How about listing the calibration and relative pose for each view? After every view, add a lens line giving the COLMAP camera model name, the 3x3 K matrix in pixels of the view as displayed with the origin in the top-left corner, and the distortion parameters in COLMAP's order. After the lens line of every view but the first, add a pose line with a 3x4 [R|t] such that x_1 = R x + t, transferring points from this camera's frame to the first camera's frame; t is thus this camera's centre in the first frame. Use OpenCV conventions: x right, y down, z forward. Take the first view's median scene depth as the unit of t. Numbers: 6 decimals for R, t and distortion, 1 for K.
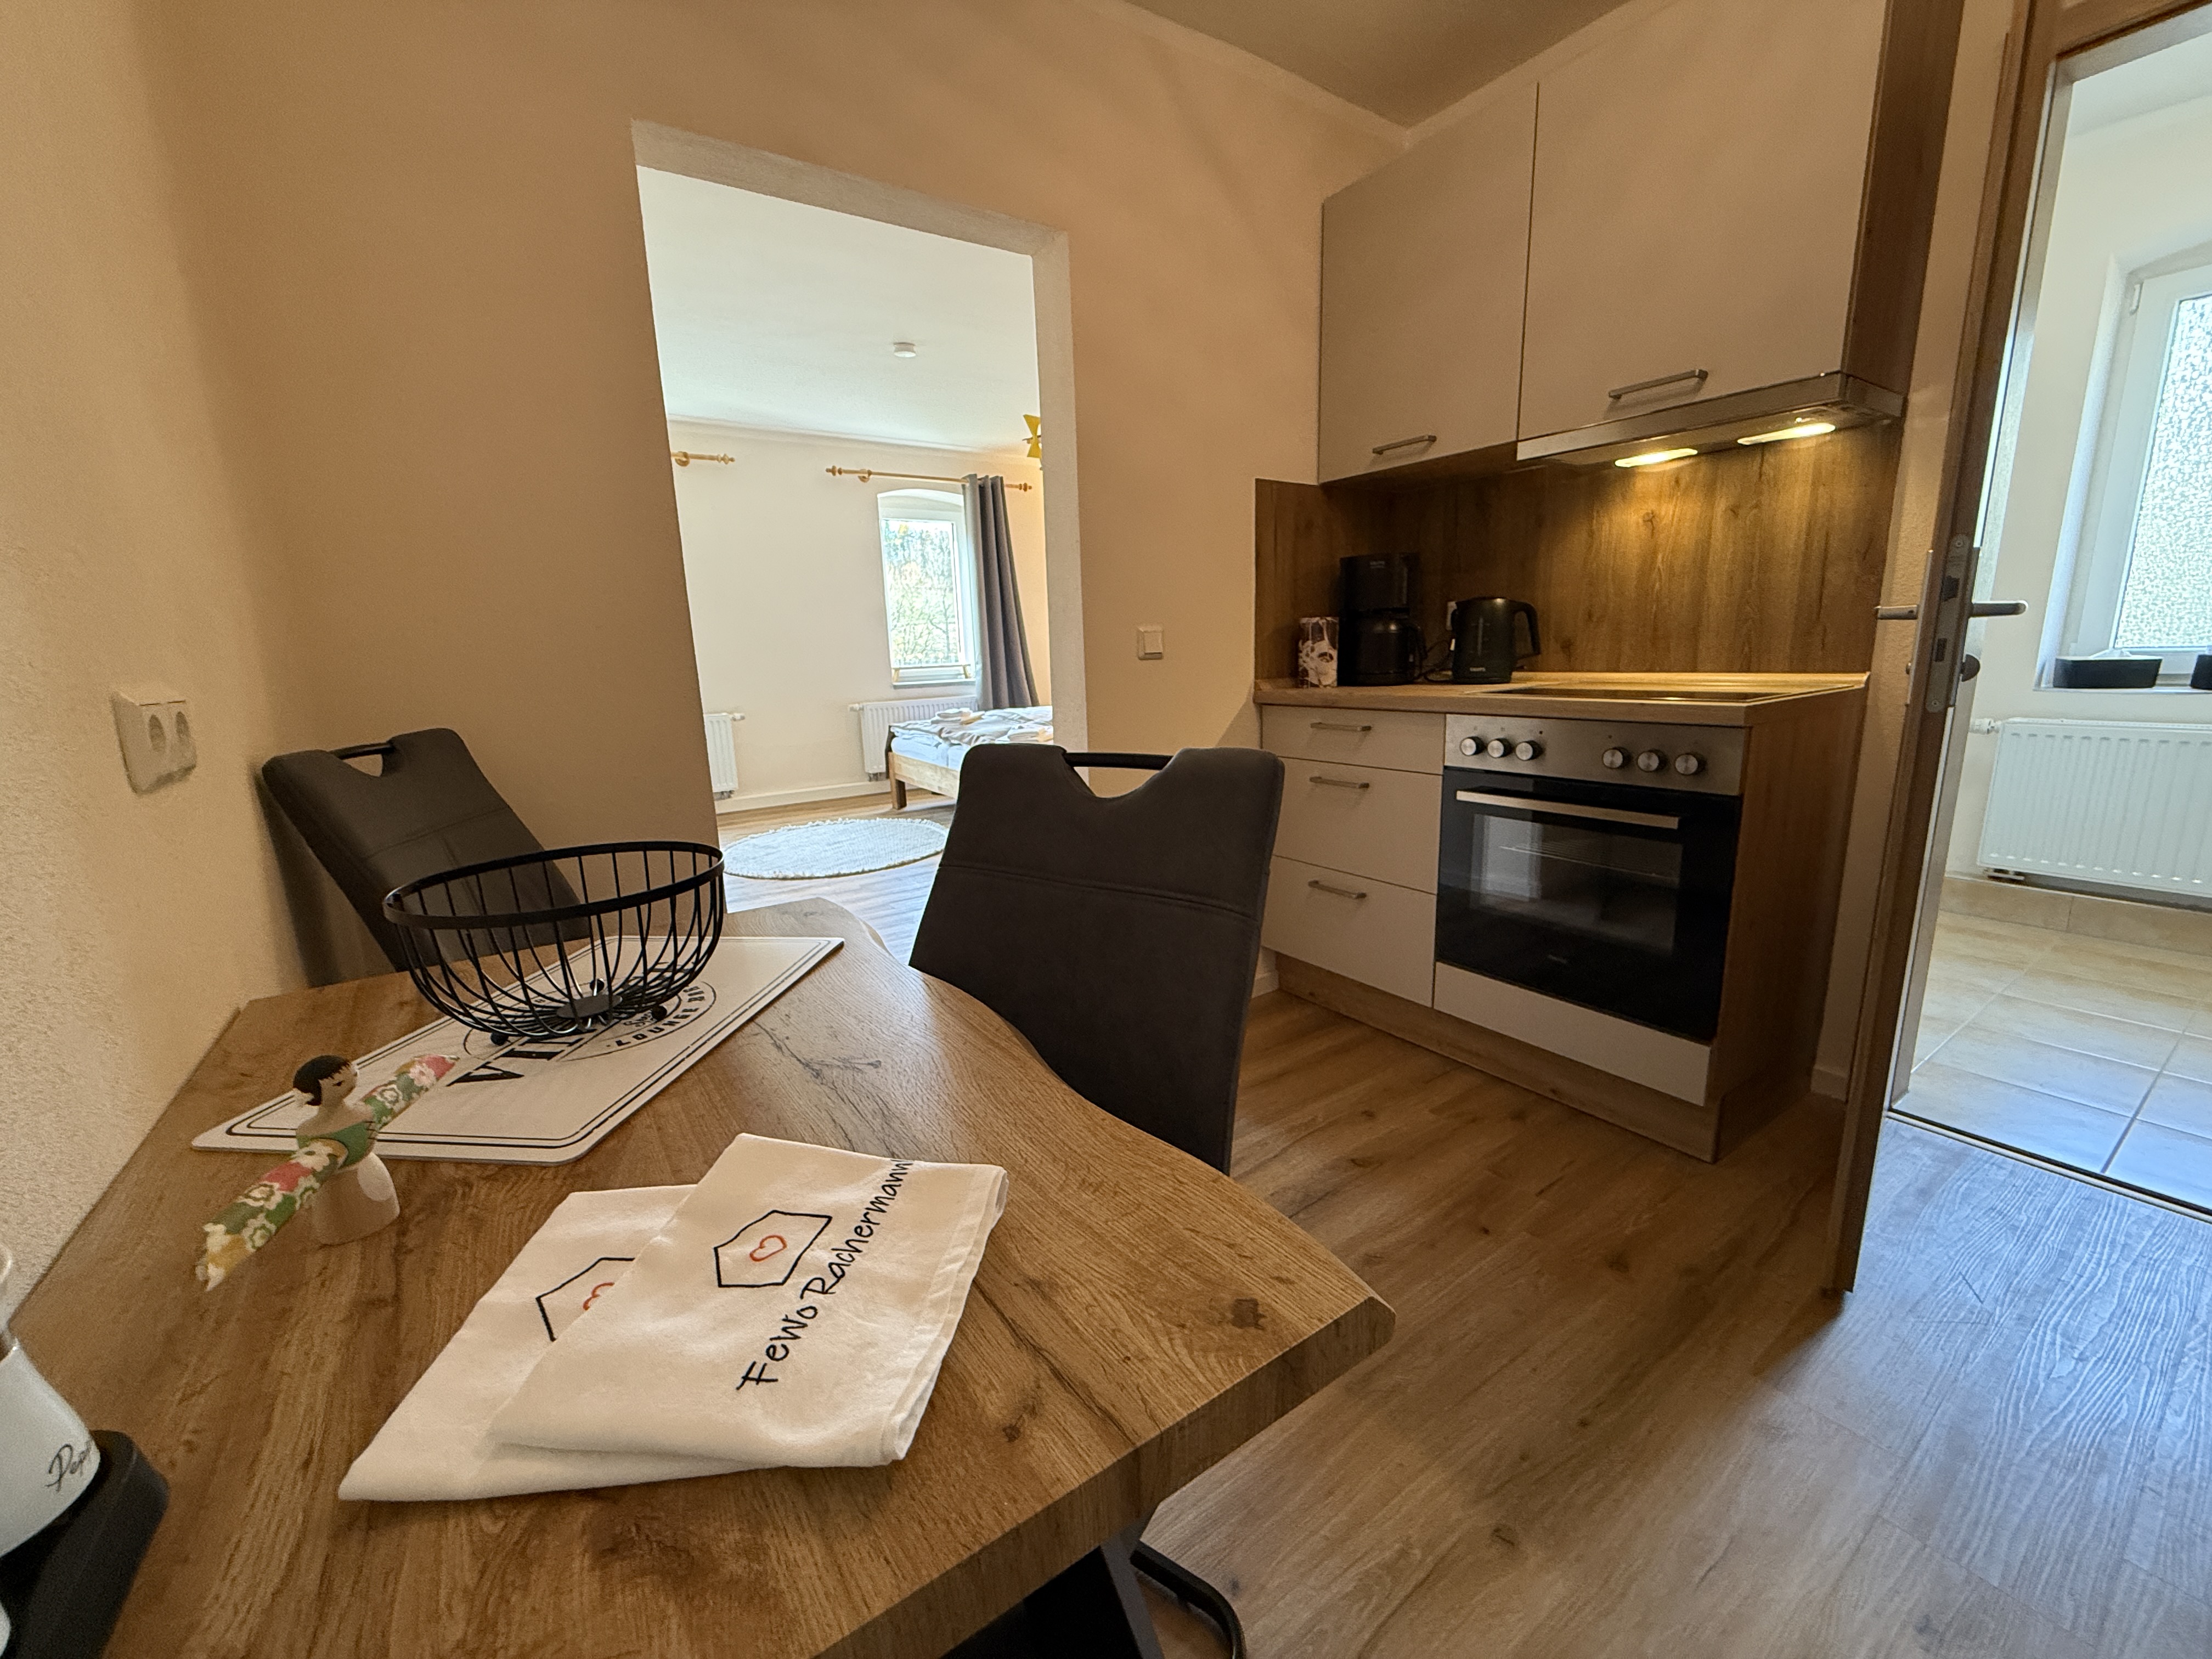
lens RADIAL K [[877.7, 0, 1102.1], [0, 877.7, 817.3], [0, 0, 1]] dist [0.014004, 0.000022]
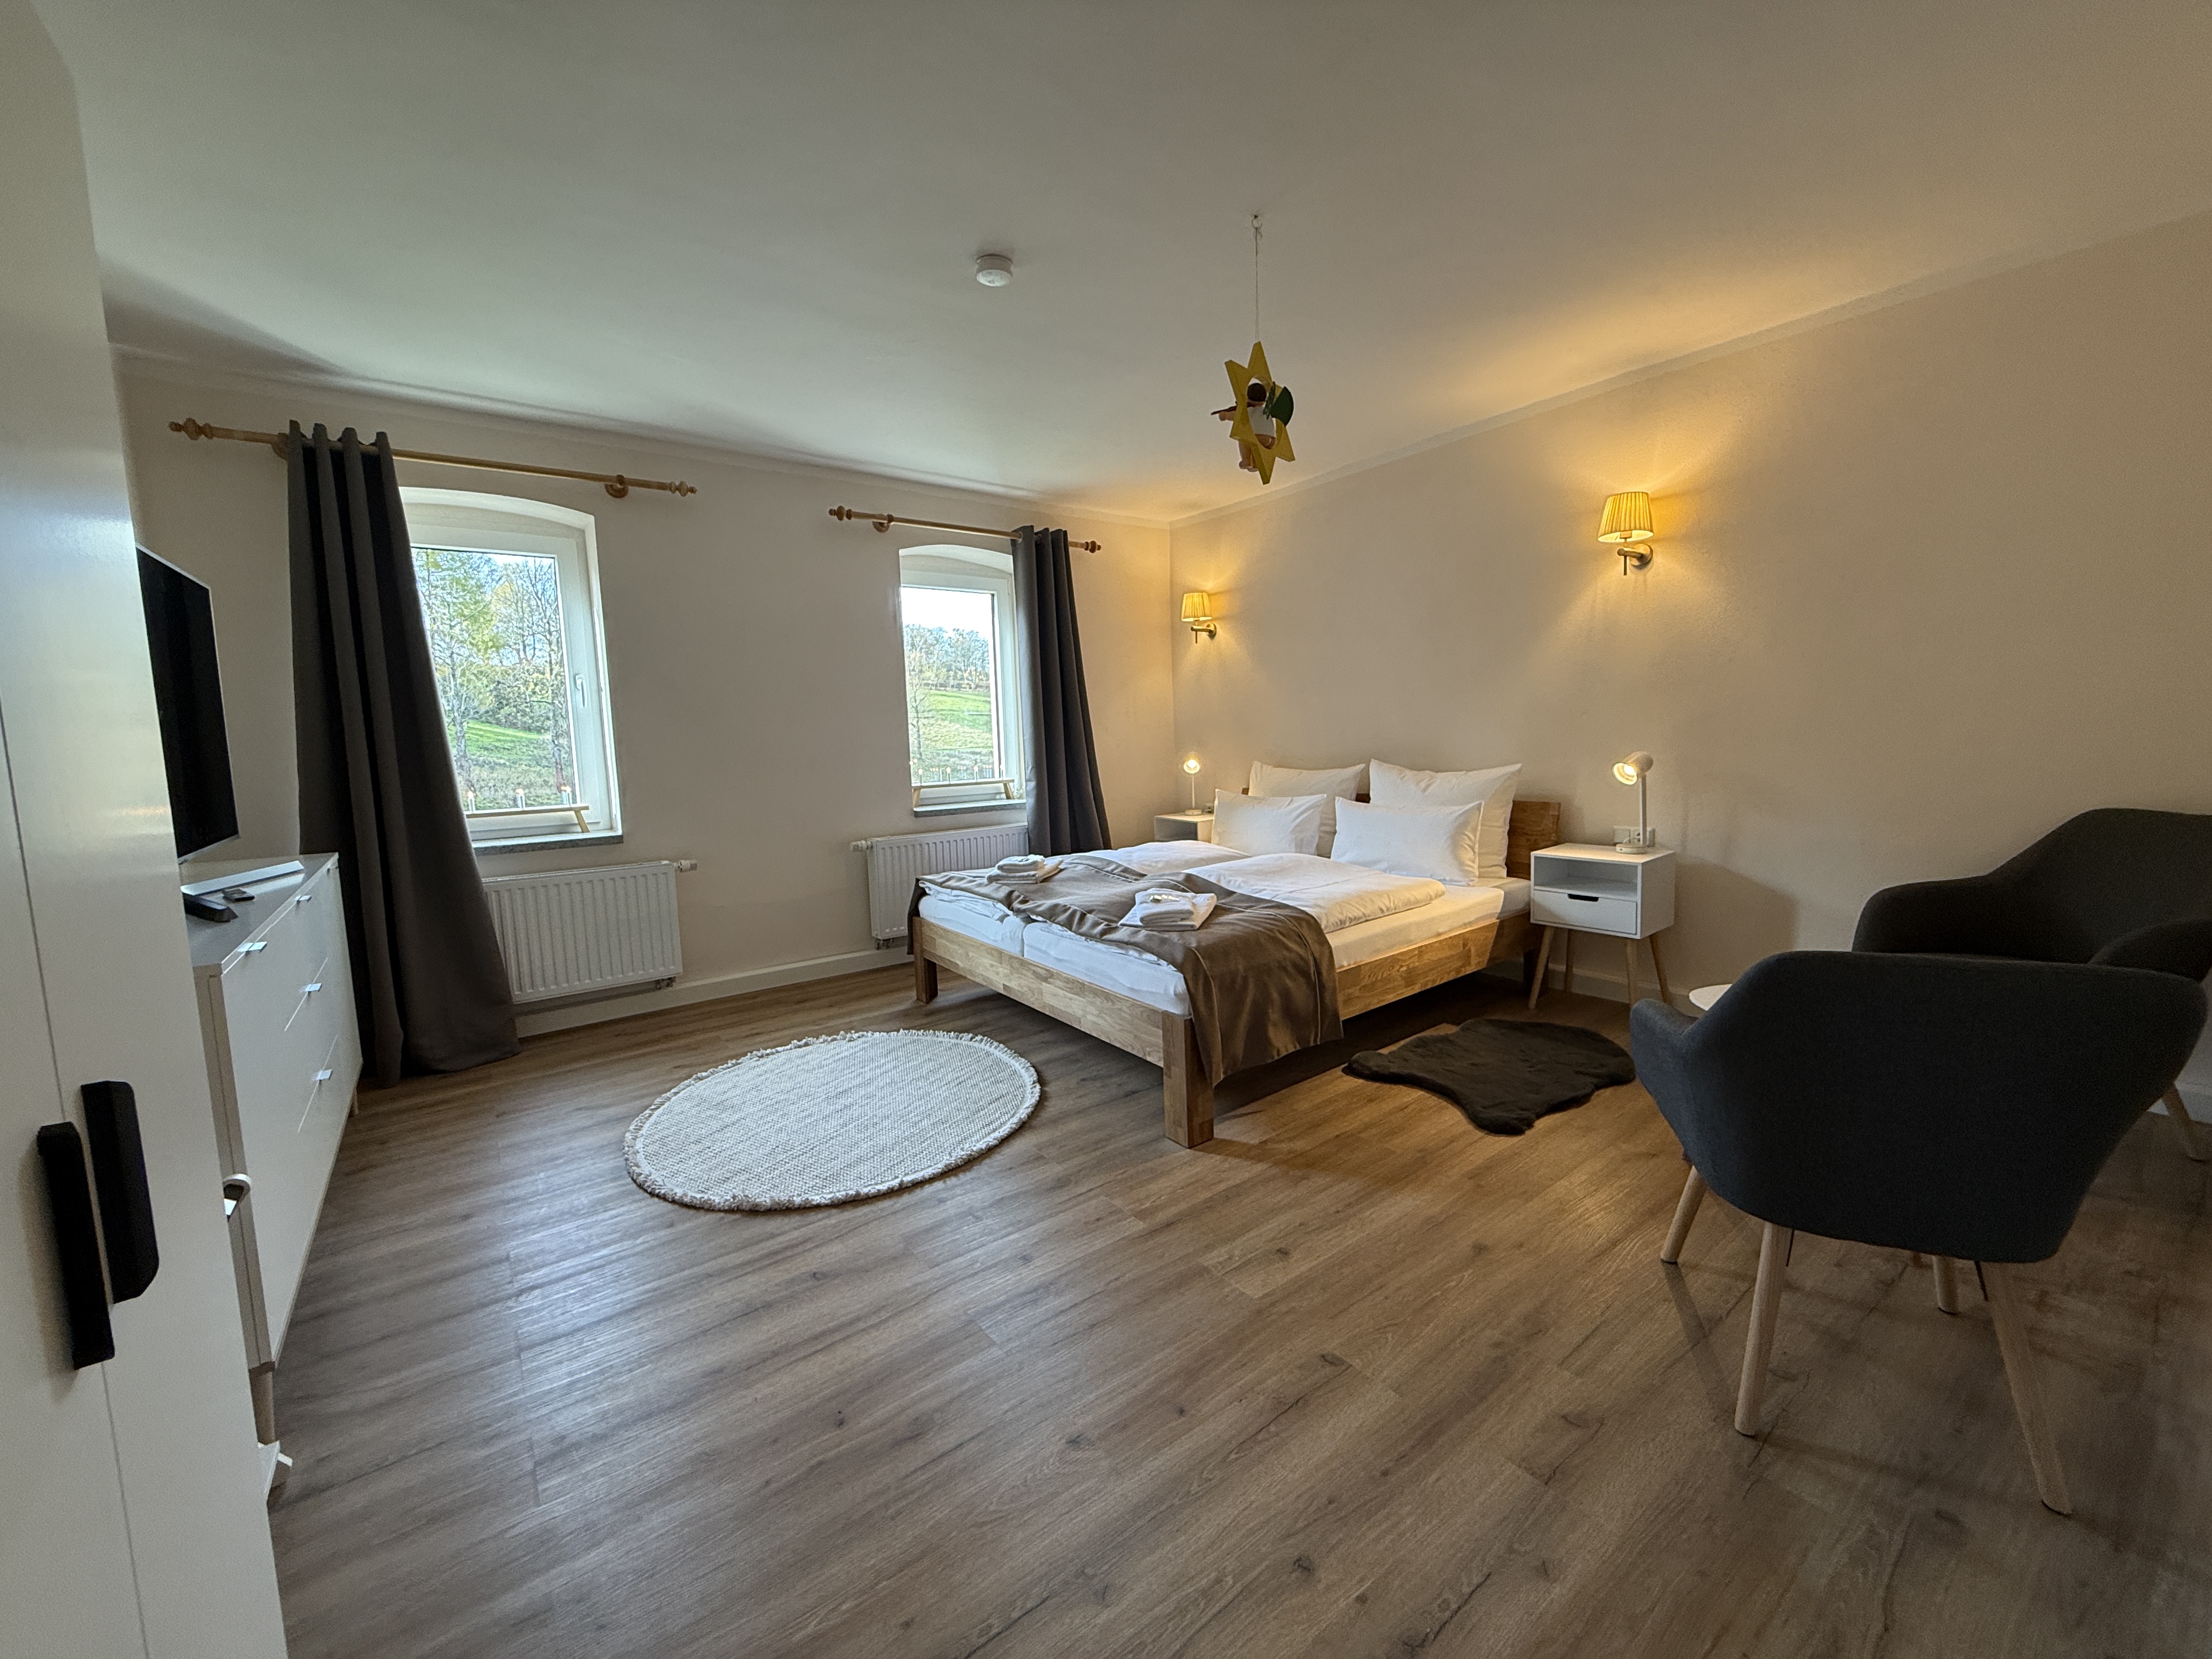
lens RADIAL K [[877.7, 0, 1104.4], [0, 877.7, 830.8], [0, 0, 1]] dist [0.014004, 0.000022]
pose [[0.999289, -0.001087, 0.037686, -0.116895], [0.004511, 0.995853, -0.090869, -0.073906], [-0.037431, 0.090975, 0.995150, 0.306526]]
